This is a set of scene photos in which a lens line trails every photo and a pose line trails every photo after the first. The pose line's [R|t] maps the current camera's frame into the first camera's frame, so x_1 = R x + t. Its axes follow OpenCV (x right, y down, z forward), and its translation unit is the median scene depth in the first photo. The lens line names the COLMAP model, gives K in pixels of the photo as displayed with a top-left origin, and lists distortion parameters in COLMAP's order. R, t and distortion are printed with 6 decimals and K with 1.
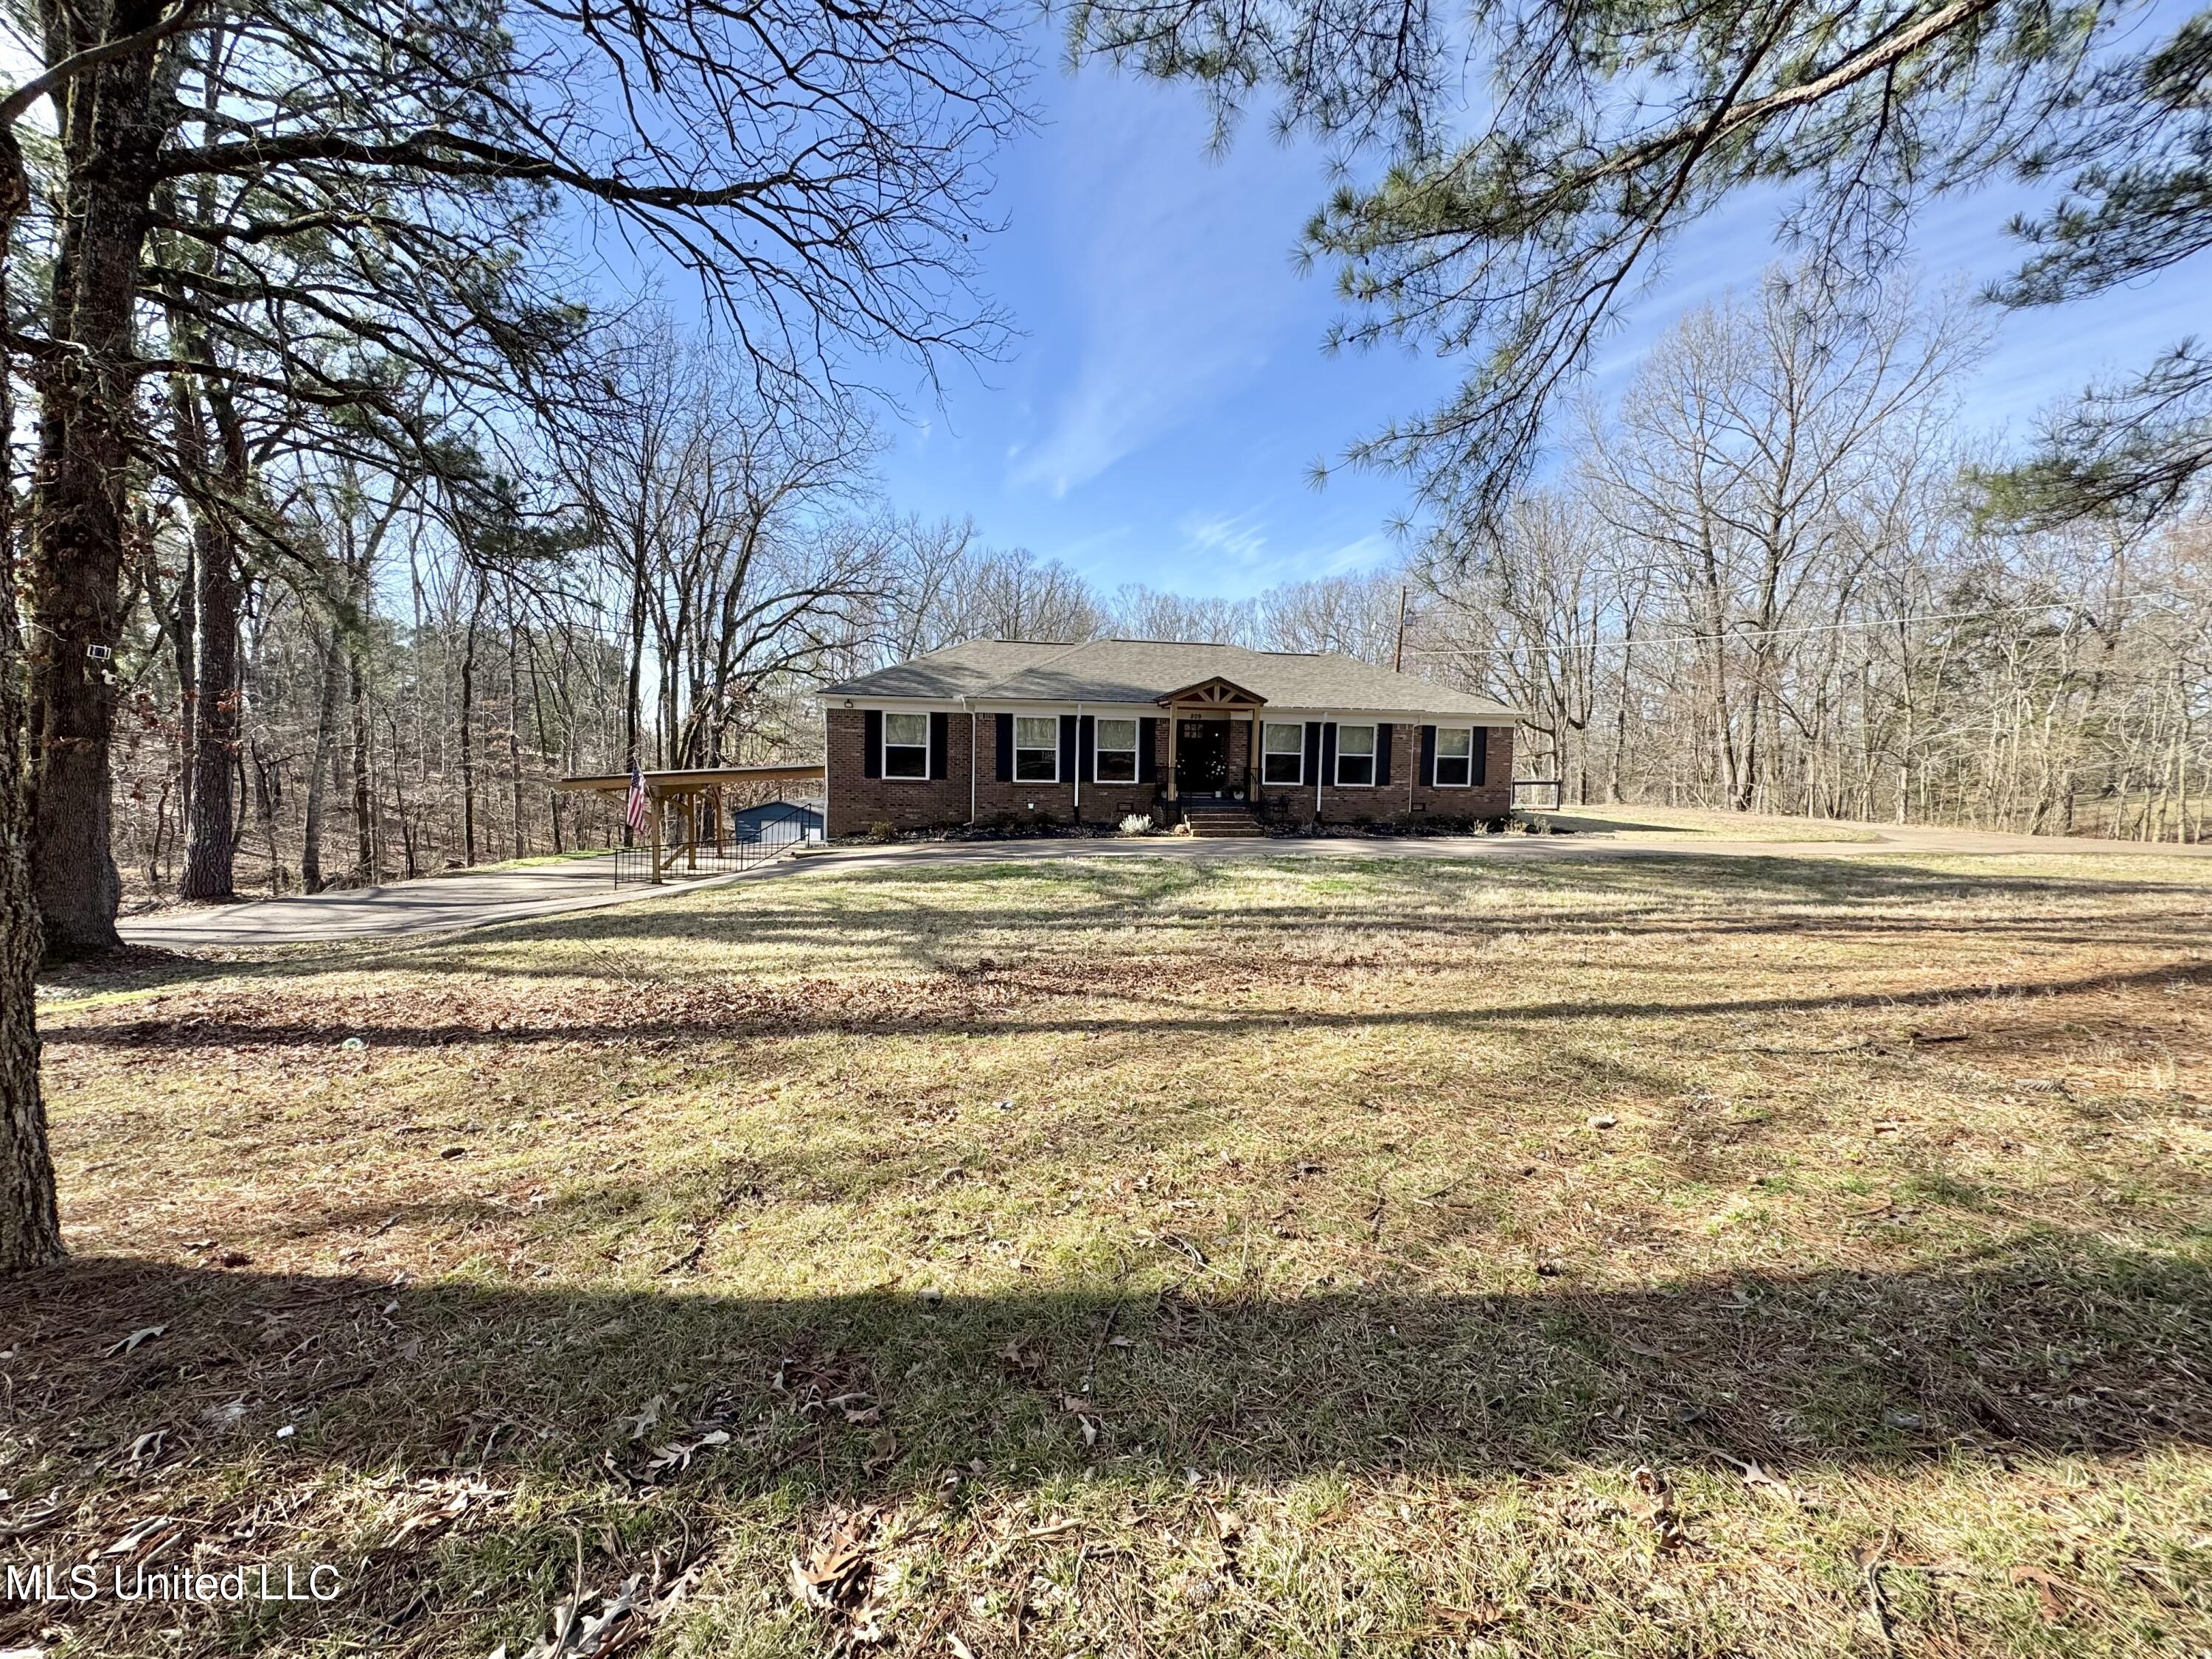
lens RADIAL K [[876.1, 0, 1101.9], [0, 876.1, 832.5], [0, 0, 1]] dist [-0.002887, 0.000169]
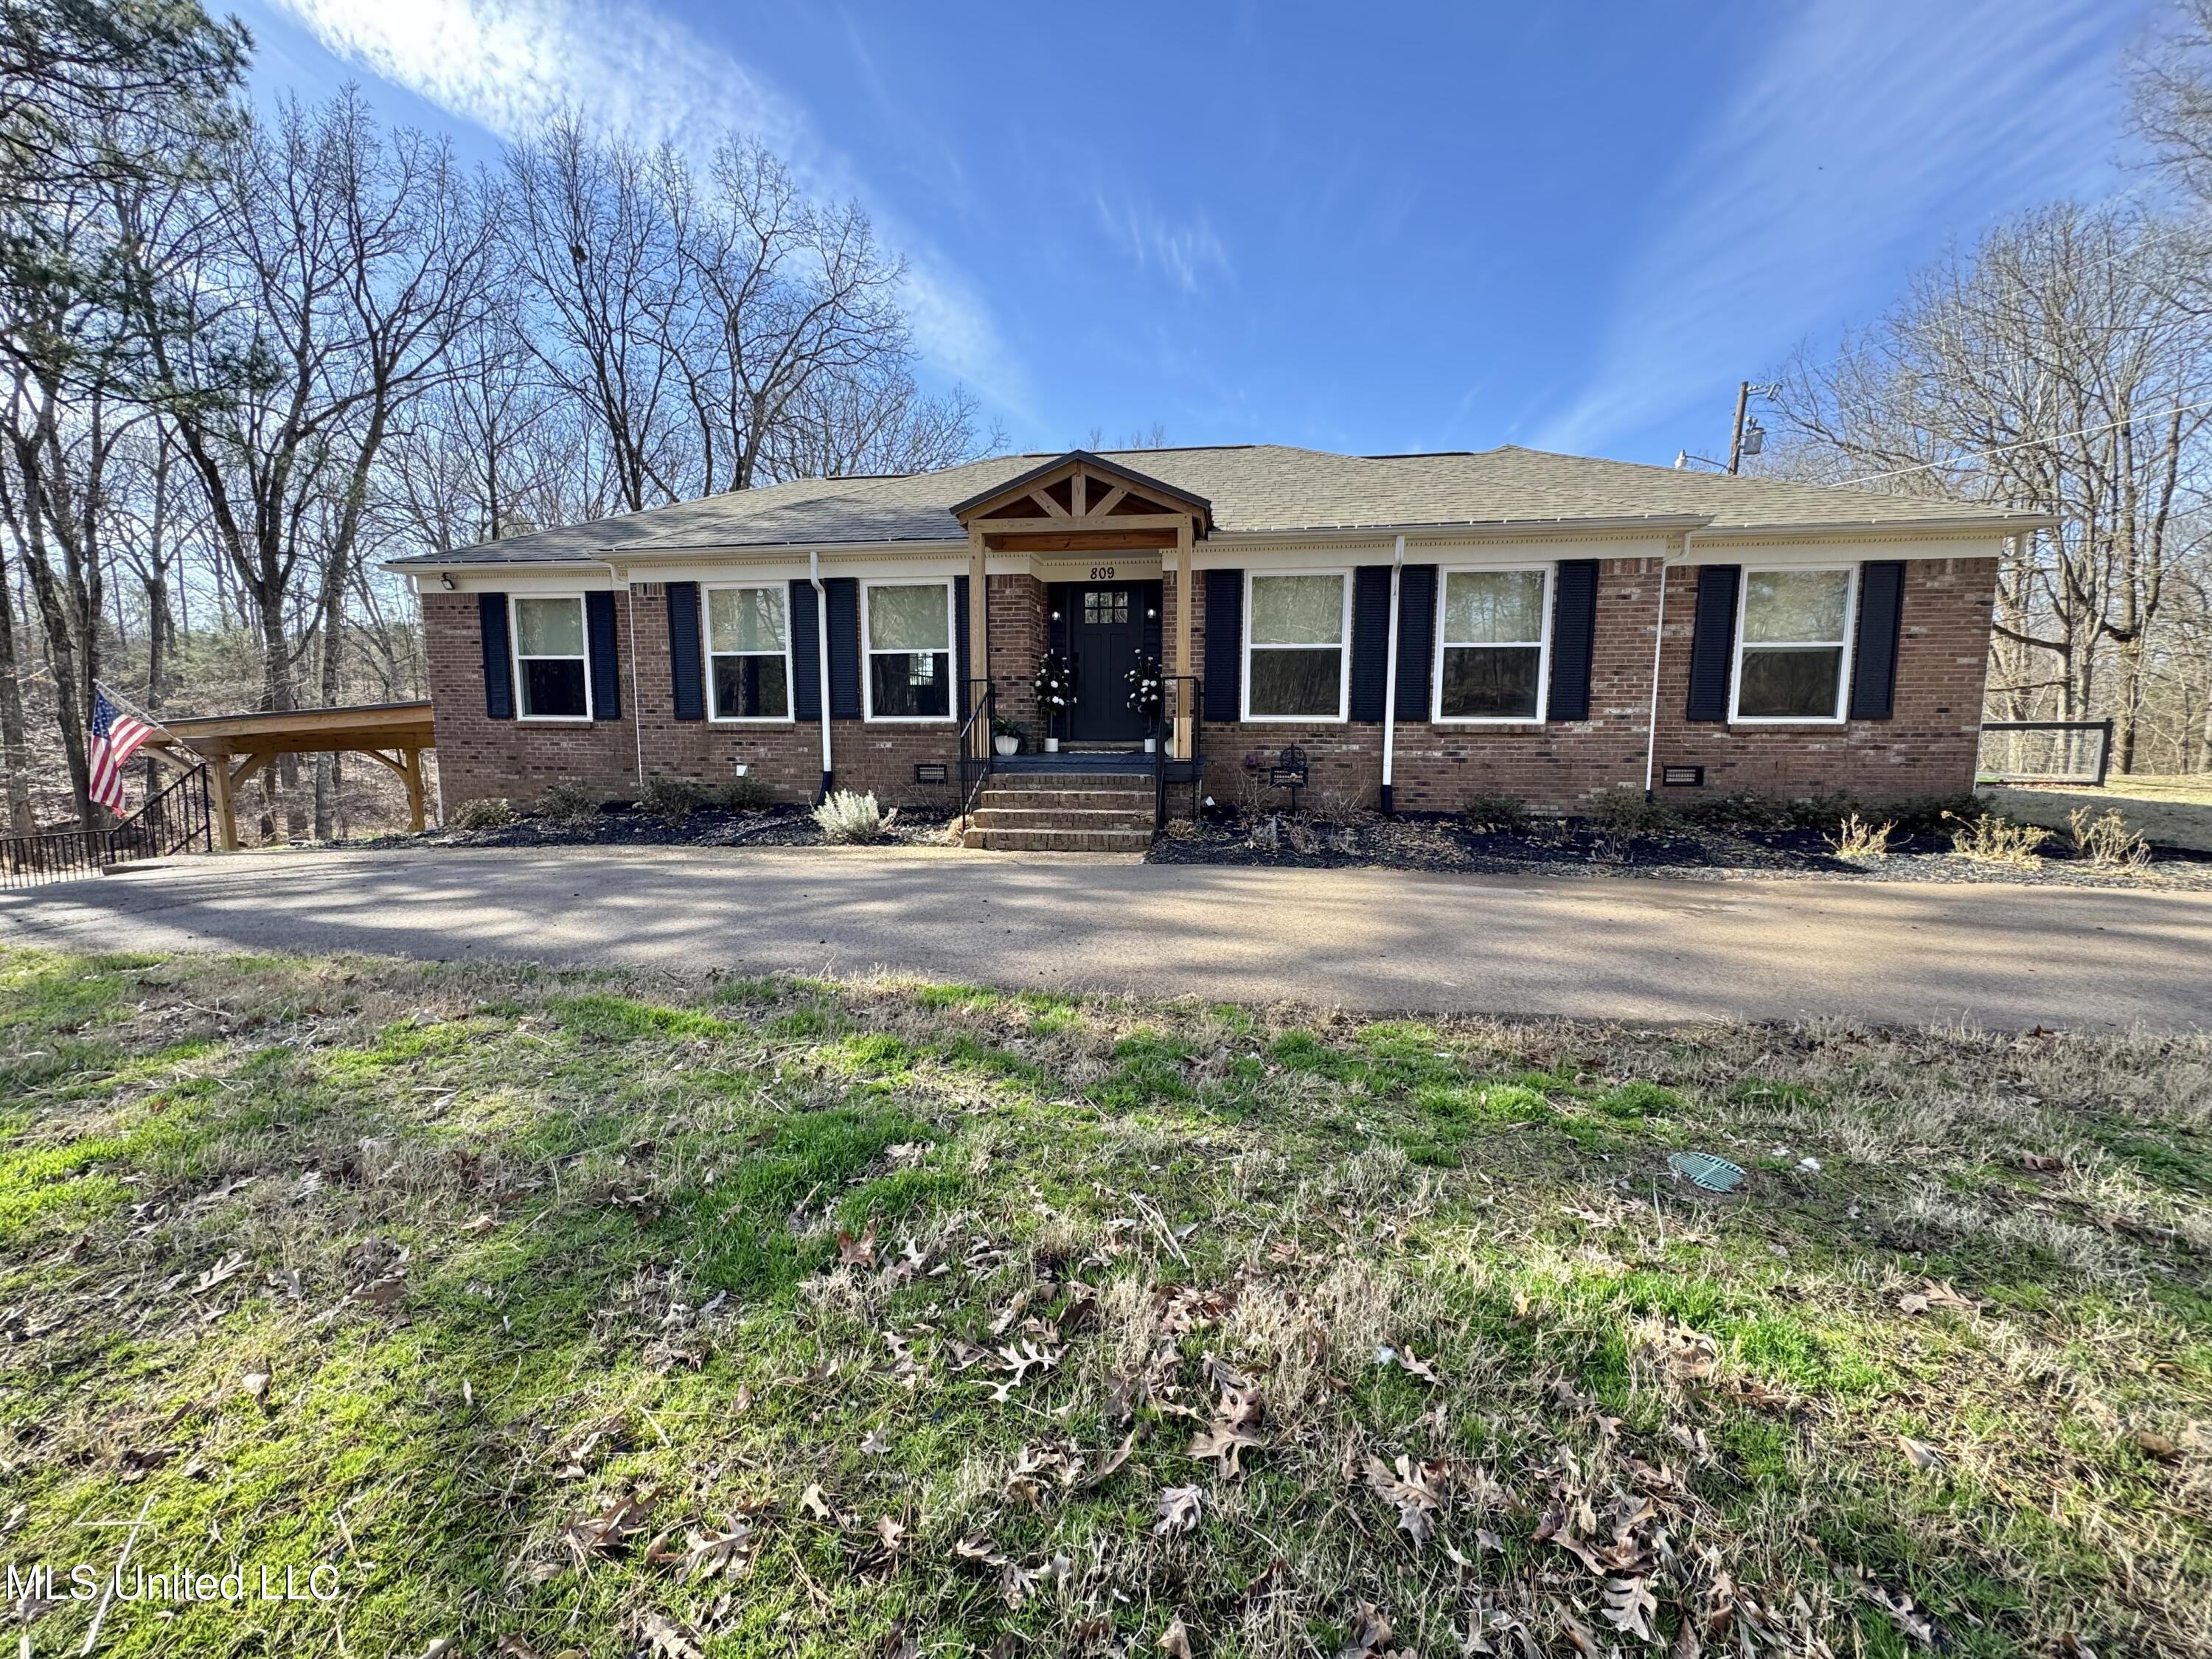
lens RADIAL K [[876.1, 0, 1103.3], [0, 876.1, 836.0], [0, 0, 1]] dist [-0.002887, 0.000169]
pose [[0.943782, 0.025797, -0.329560, 0.271472], [-0.013029, 0.999079, 0.040892, -0.016102], [0.330311, -0.034299, 0.943249, 0.595081]]
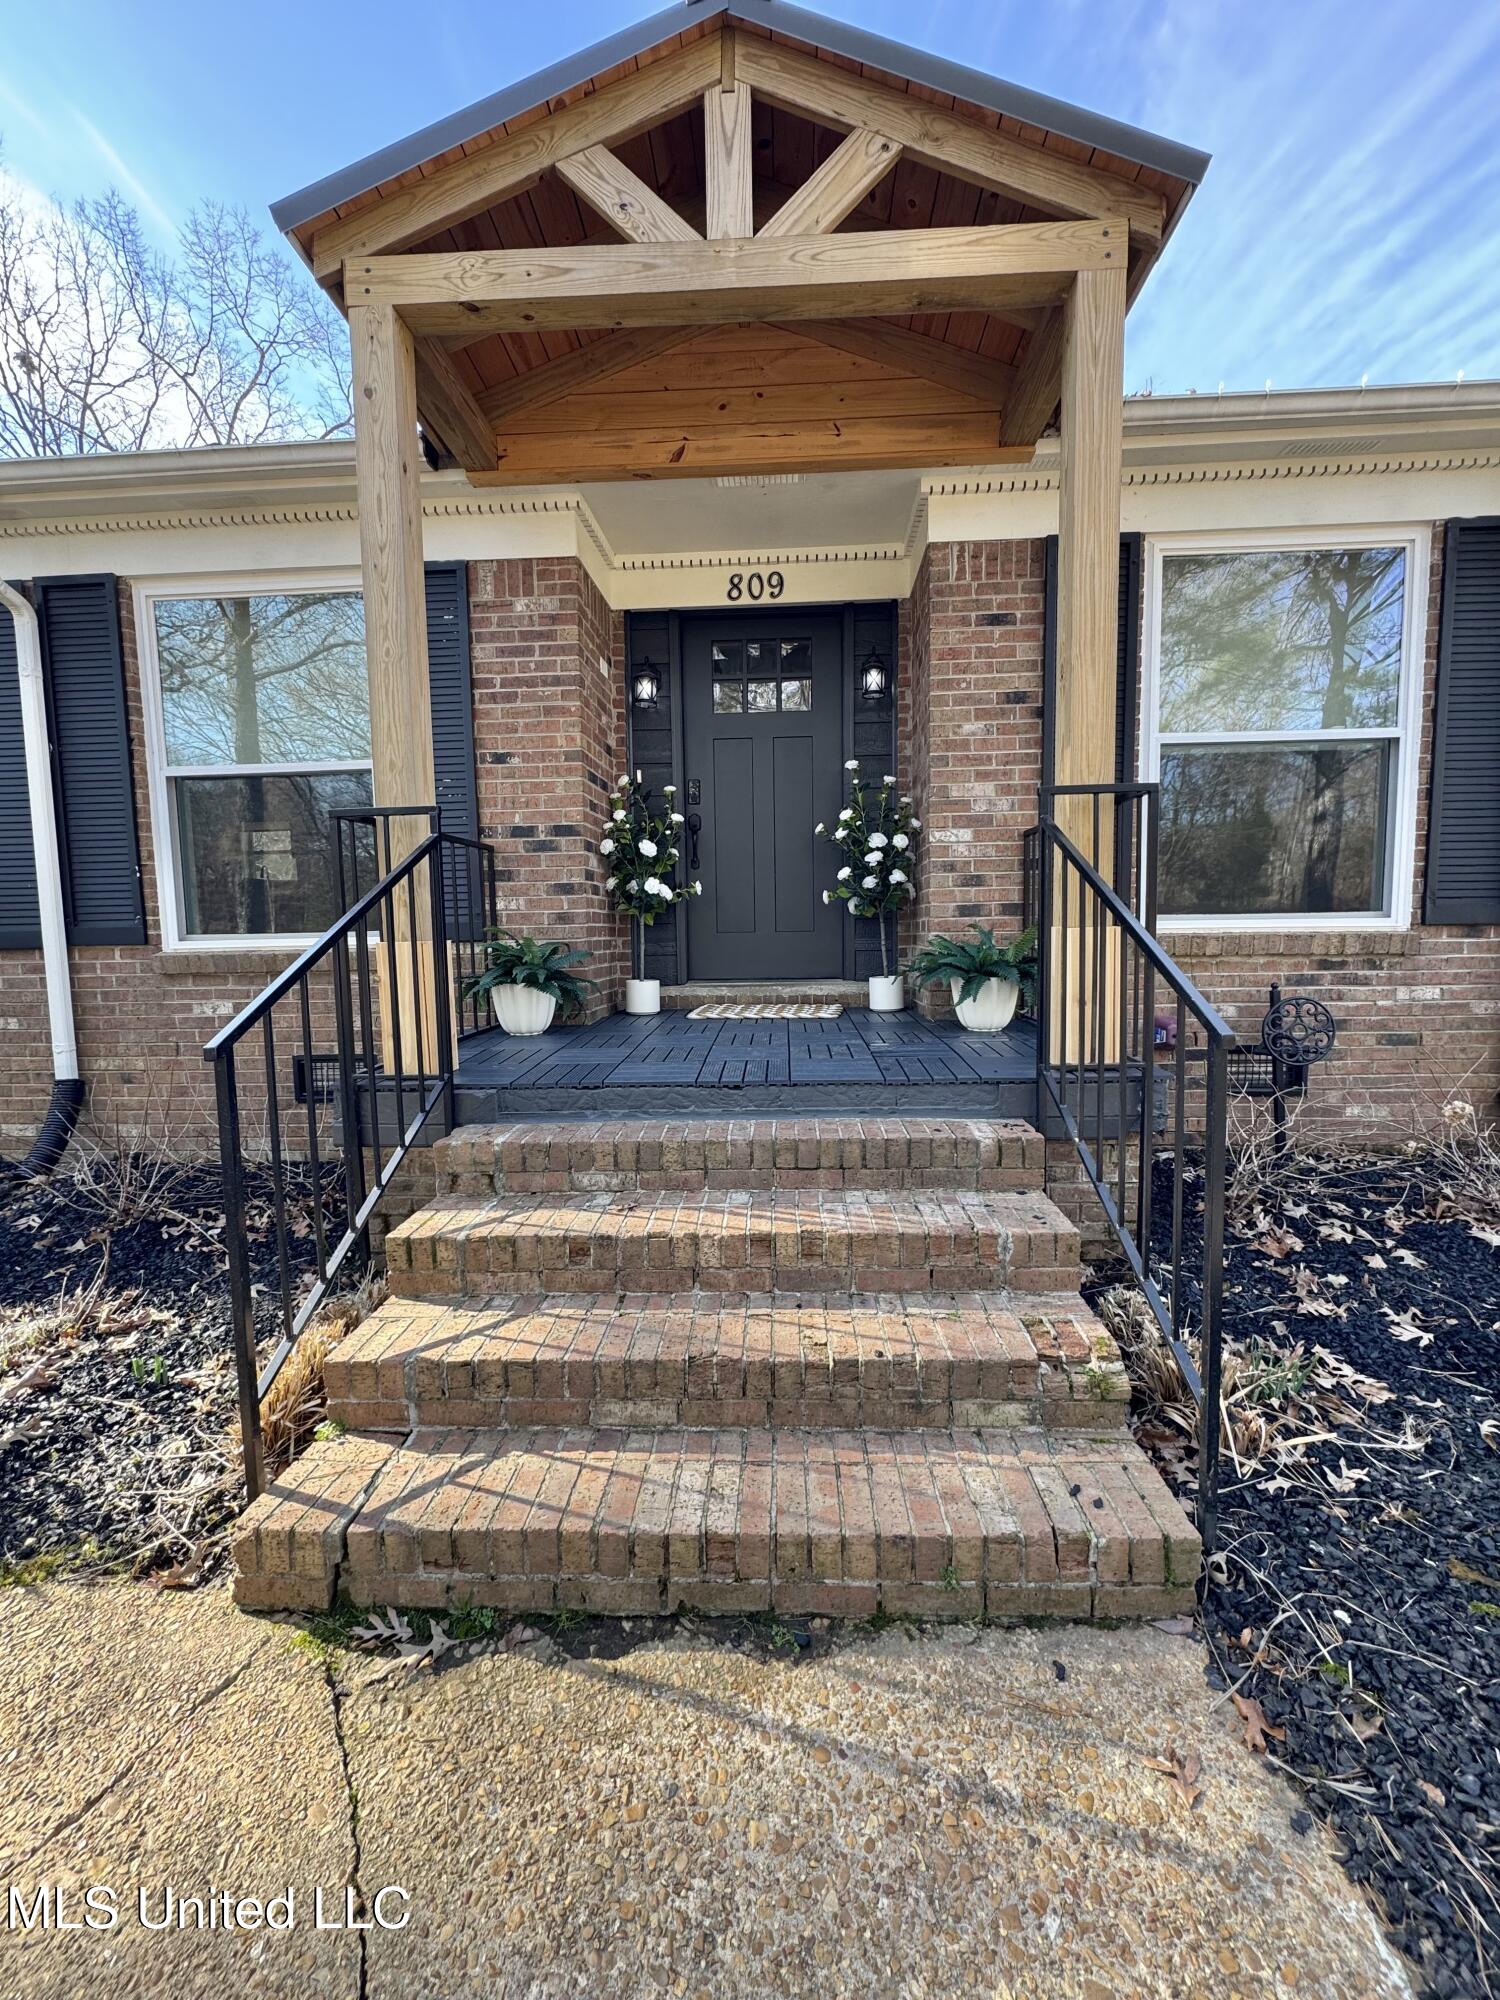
lens RADIAL K [[792.1, 0, 751.0], [0, 792.1, 1000.2], [0, 0, 1]] dist [-0.002887, 0.000169]
pose [[0.970573, -0.012600, -0.240476, 0.152863], [0.014407, 0.999880, 0.005758, -0.045611], [0.240374, -0.009054, 0.970638, 0.869688]]
